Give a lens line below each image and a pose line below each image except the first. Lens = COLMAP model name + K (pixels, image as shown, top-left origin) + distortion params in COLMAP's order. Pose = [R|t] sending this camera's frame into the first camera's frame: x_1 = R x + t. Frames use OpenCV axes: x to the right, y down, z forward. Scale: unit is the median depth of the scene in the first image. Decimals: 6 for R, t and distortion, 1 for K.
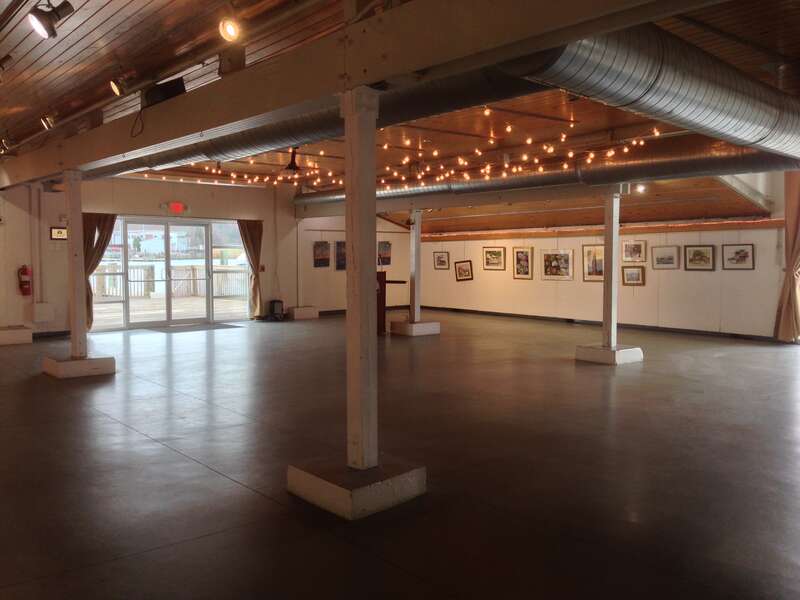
lens RADIAL K [[744.0, 0, 404.2], [0, 744.0, 298.6], [0, 0, 1]] dist [0.084445, 0.000000]
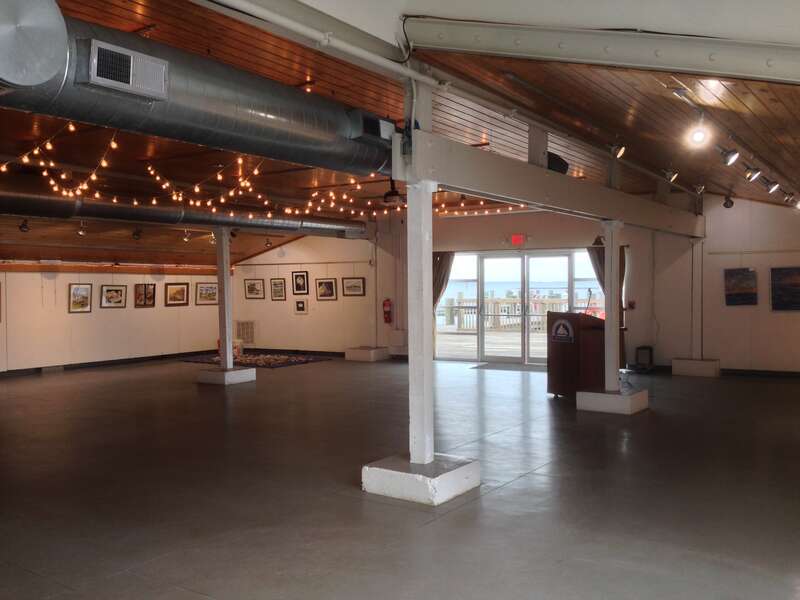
lens RADIAL K [[744.0, 0, 402.0], [0, 744.0, 298.2], [0, 0, 1]] dist [0.084445, 0.000000]
pose [[0.275107, 0.013317, -0.961321, 0.550148], [-0.050335, 0.998732, -0.000569, -0.037512], [0.960095, 0.048545, 0.275429, 0.581759]]
